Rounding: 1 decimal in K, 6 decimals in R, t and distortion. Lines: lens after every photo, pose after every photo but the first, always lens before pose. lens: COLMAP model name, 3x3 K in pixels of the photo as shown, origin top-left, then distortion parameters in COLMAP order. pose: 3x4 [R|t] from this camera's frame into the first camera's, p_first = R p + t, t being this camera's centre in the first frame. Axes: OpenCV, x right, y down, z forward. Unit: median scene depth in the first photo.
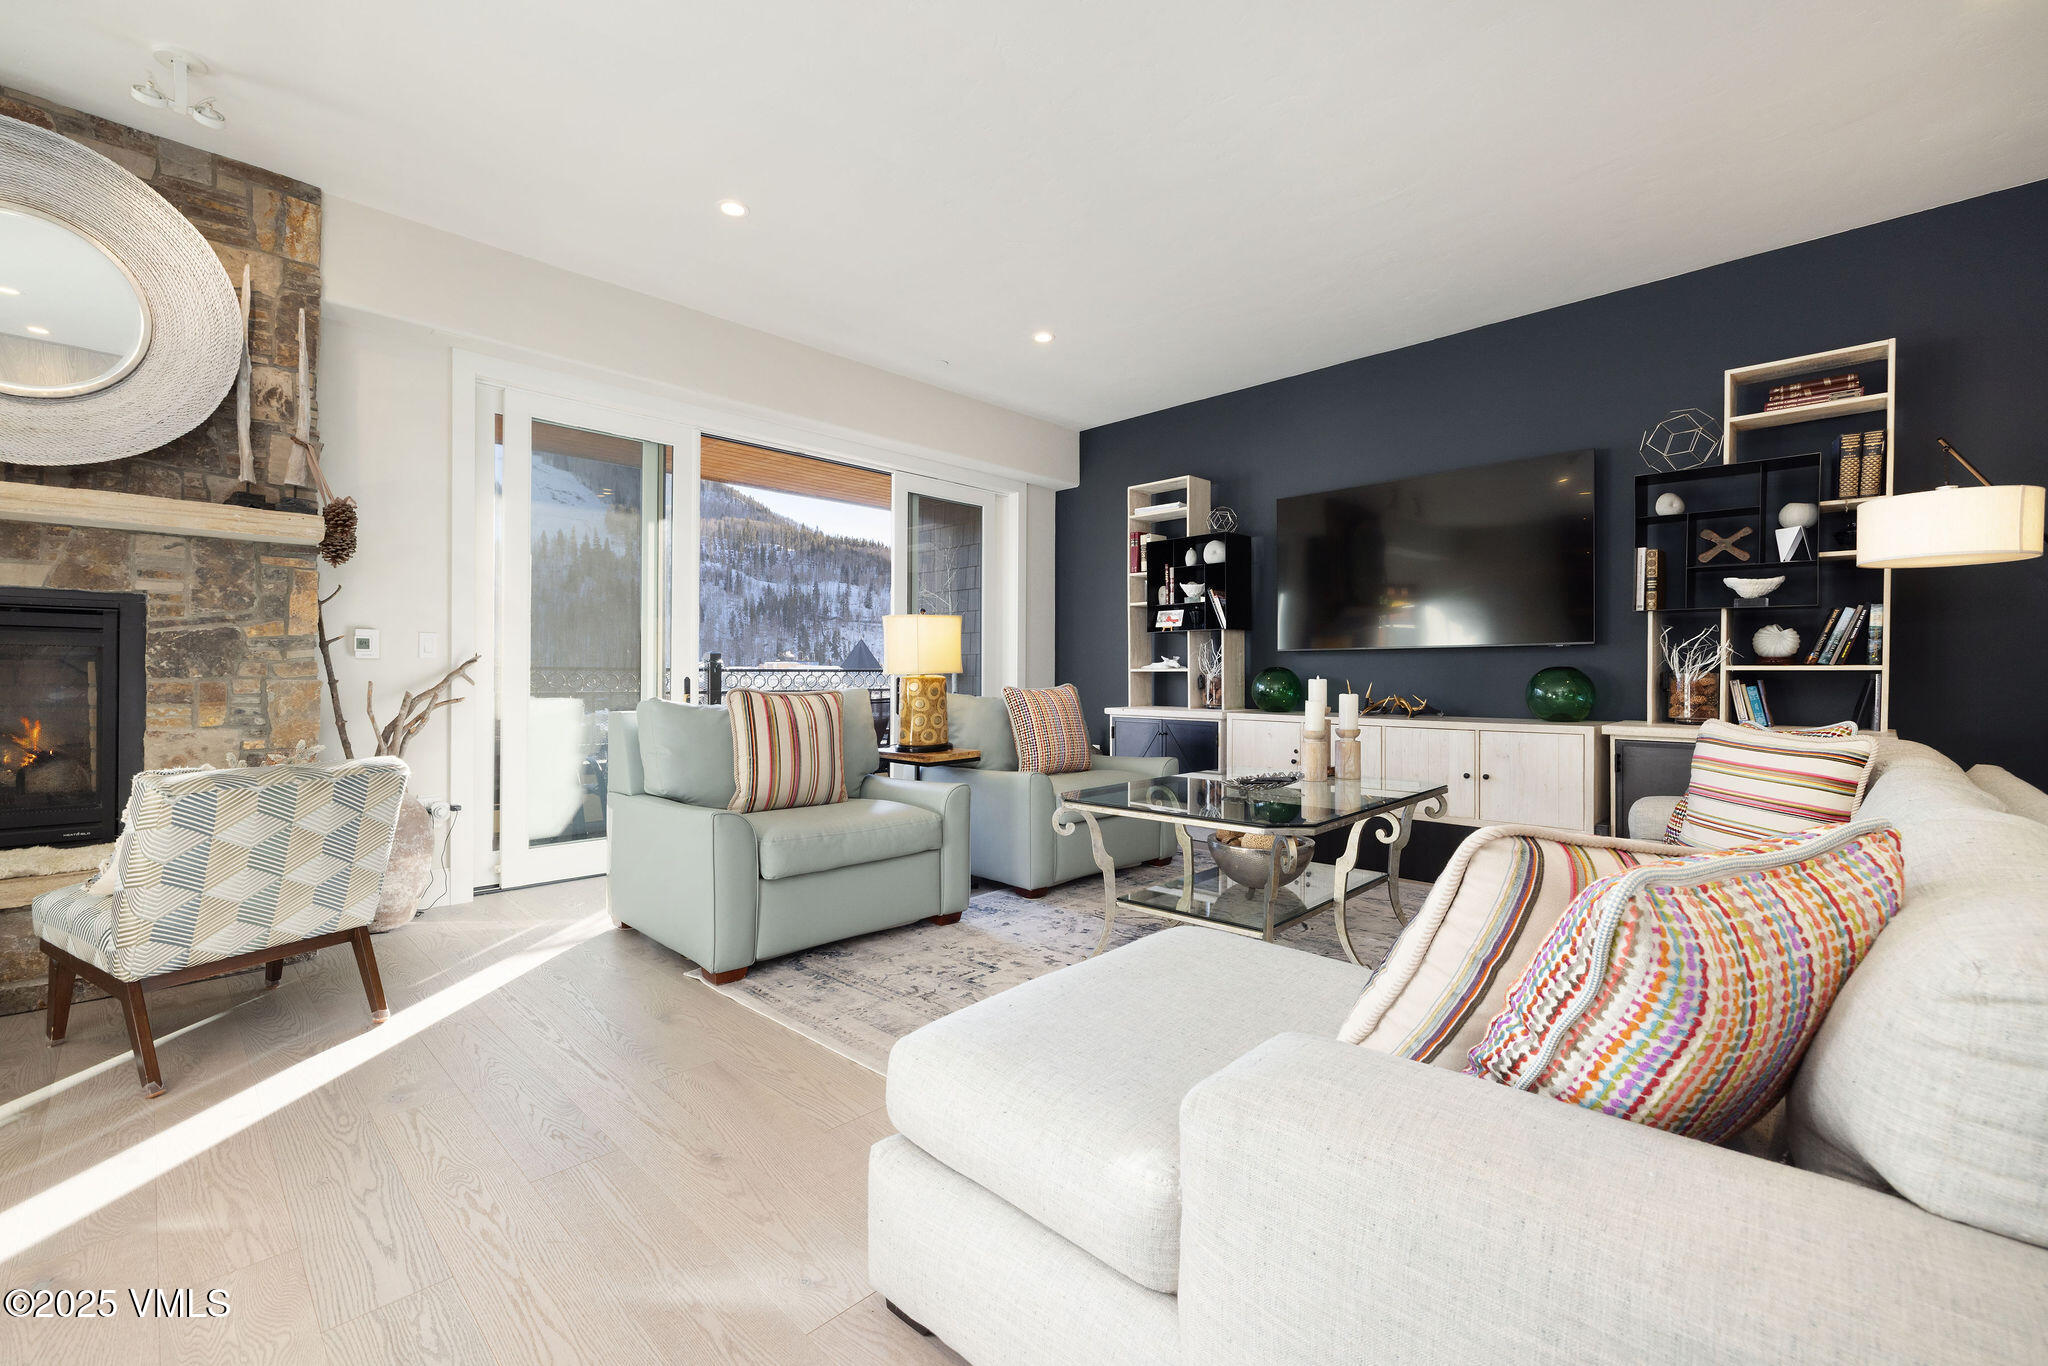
lens RADIAL K [[881.5, 0, 1024.9], [0, 881.5, 678.5], [0, 0, 1]] dist [0.001903, 0.000246]
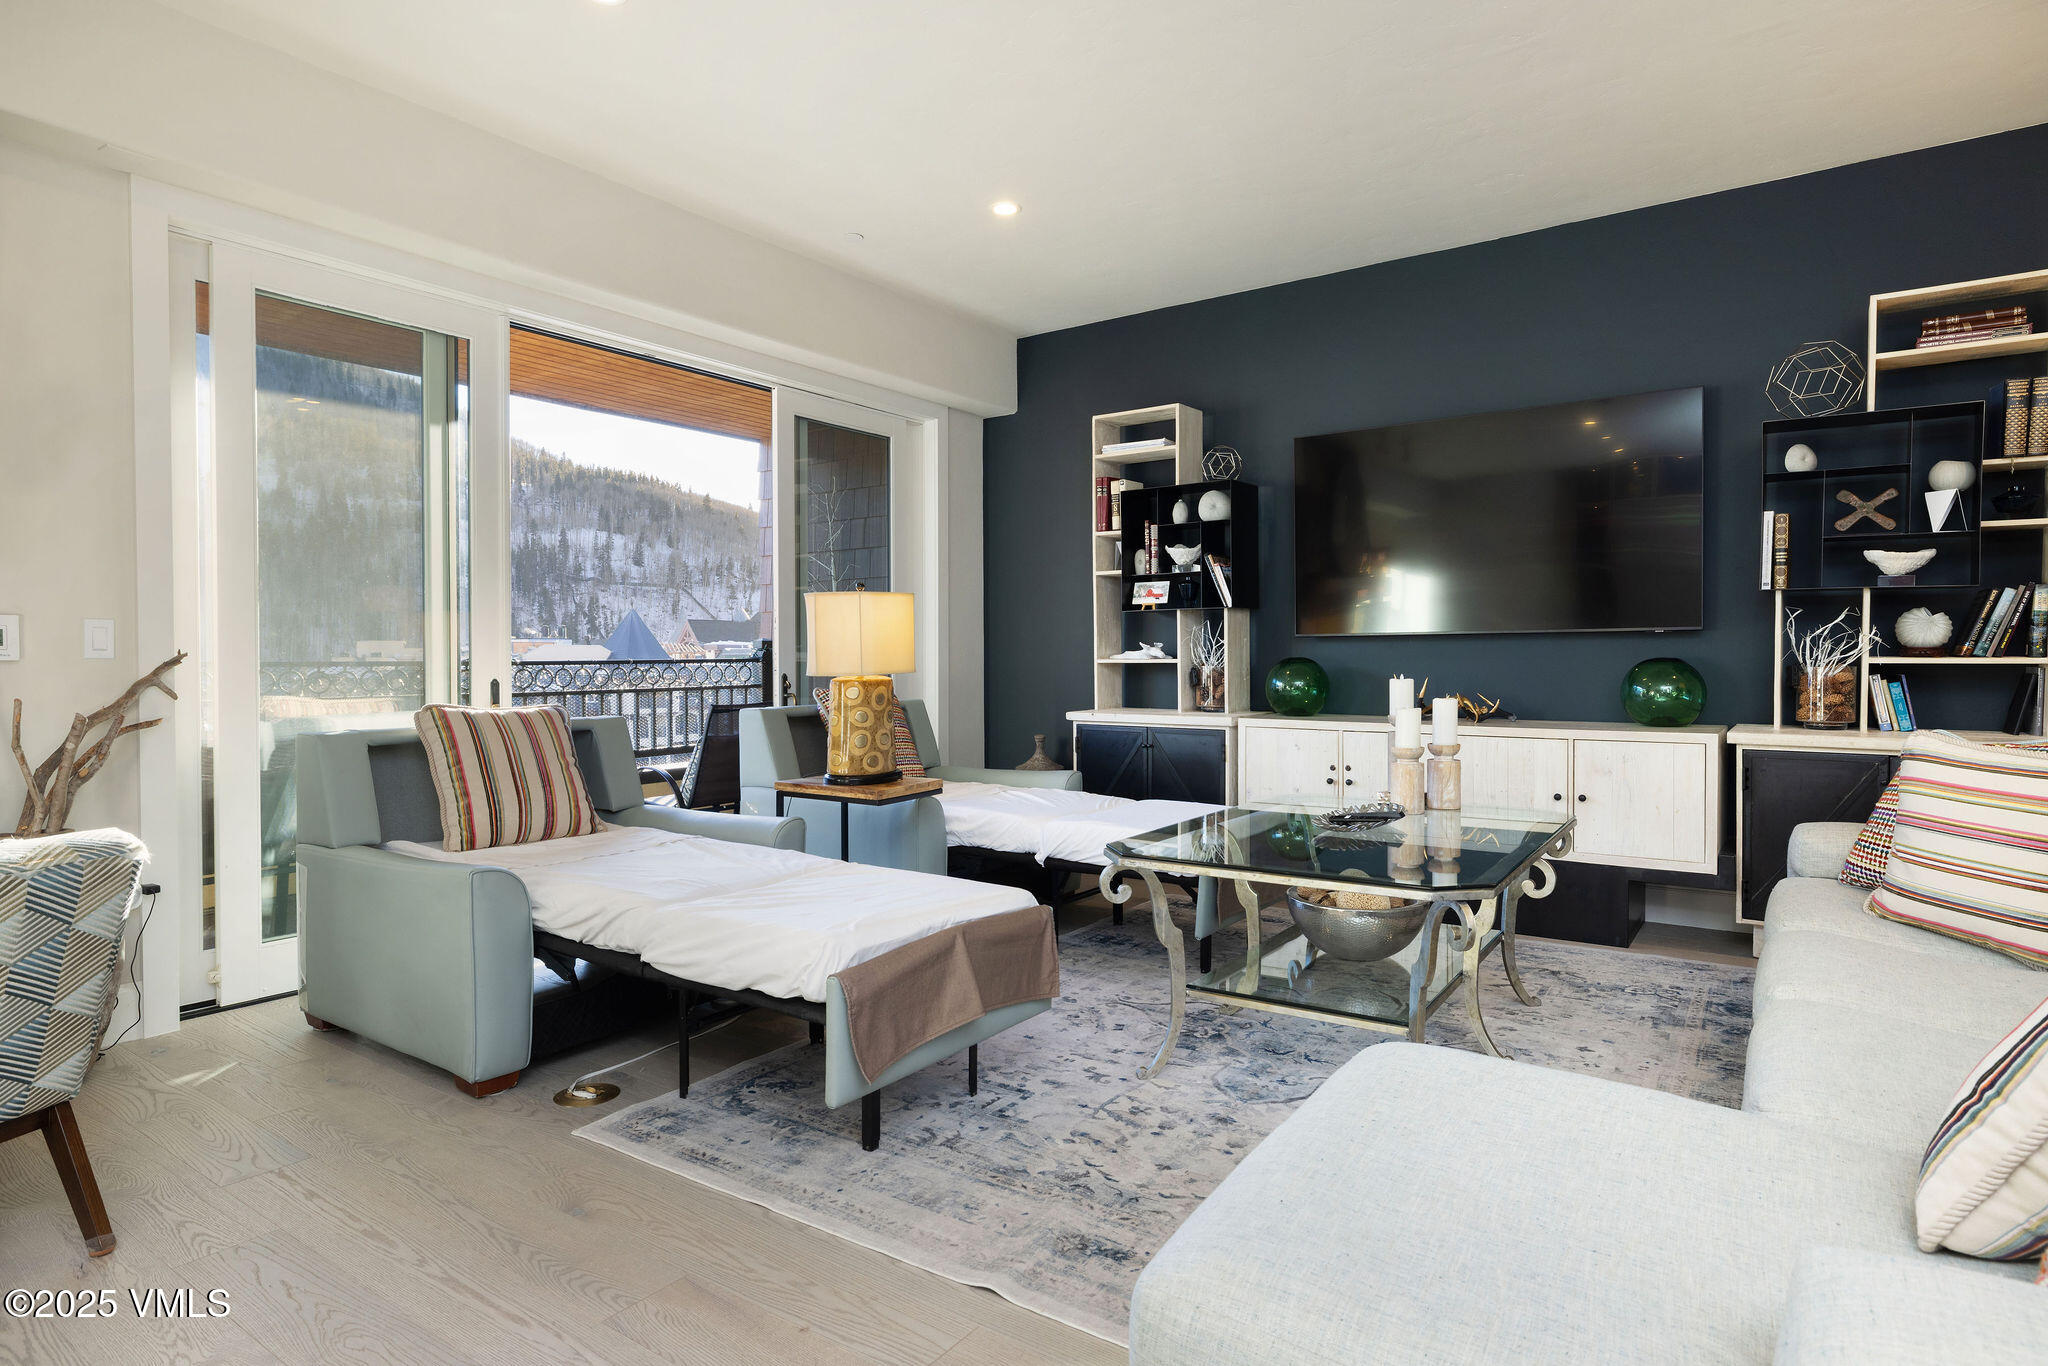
lens RADIAL K [[1142.0, 0, 1023.0], [0, 1142.0, 677.9], [0, 0, 1]] dist [-0.000322, 0.002007]
pose [[0.987595, -0.009667, 0.156726, -0.134002], [0.006868, 0.999807, 0.018394, -0.018714], [-0.156874, -0.017089, 0.987471, 0.067670]]
